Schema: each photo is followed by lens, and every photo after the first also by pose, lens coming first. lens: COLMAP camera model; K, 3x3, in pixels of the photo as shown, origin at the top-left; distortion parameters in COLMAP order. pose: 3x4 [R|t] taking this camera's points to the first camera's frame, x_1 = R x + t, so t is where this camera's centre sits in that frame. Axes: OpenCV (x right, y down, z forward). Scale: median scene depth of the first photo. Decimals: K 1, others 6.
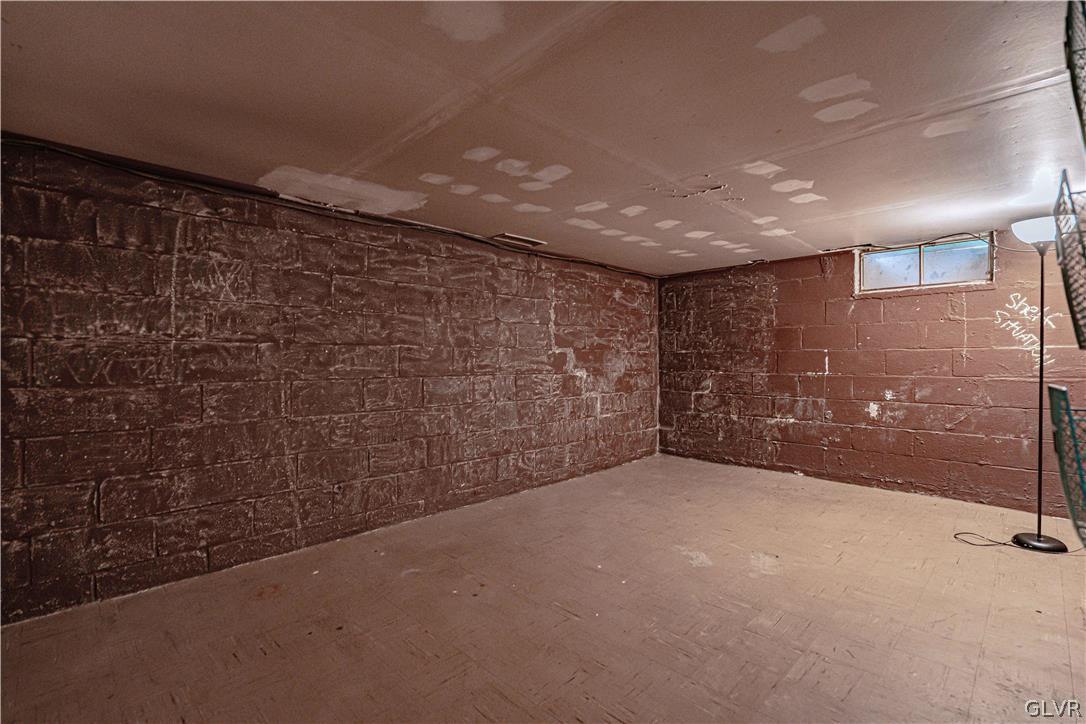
lens RADIAL K [[490.8, 0, 543.4], [0, 490.8, 357.4], [0, 0, 1]] dist [0.000542, 0.000458]
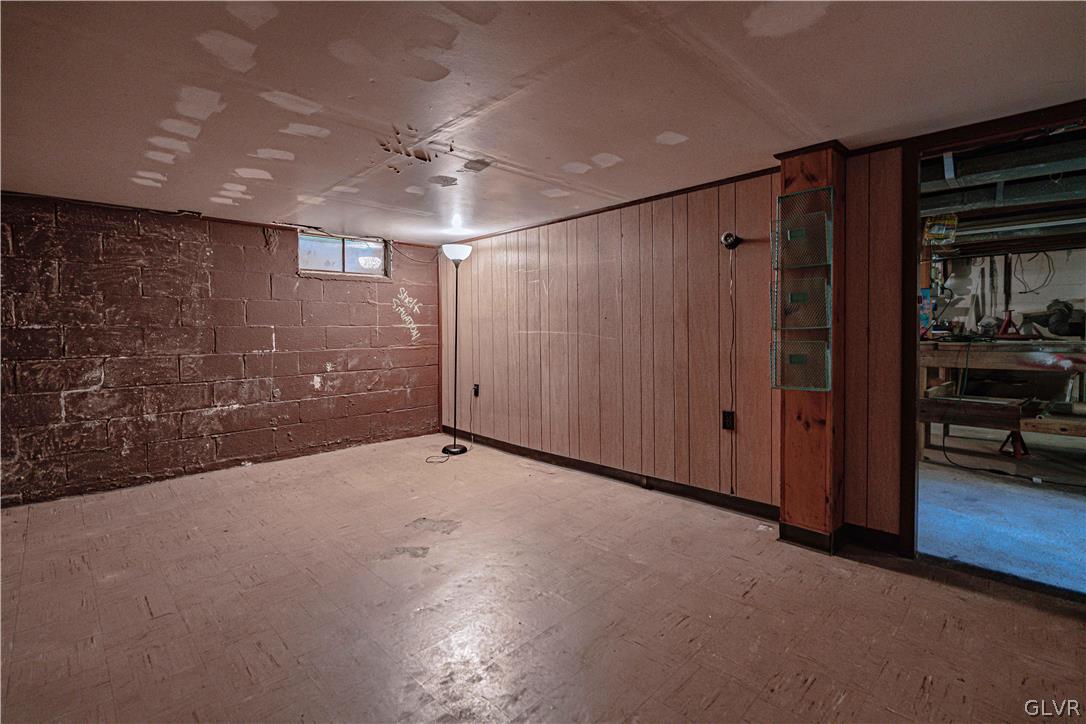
lens RADIAL K [[490.8, 0, 547.1], [0, 490.8, 339.0], [0, 0, 1]] dist [0.000542, 0.000458]
pose [[0.012727, -0.019829, 0.999722, -0.351079], [0.007829, 0.999775, 0.019730, -0.004447], [-0.999888, 0.007576, 0.012879, 0.423292]]
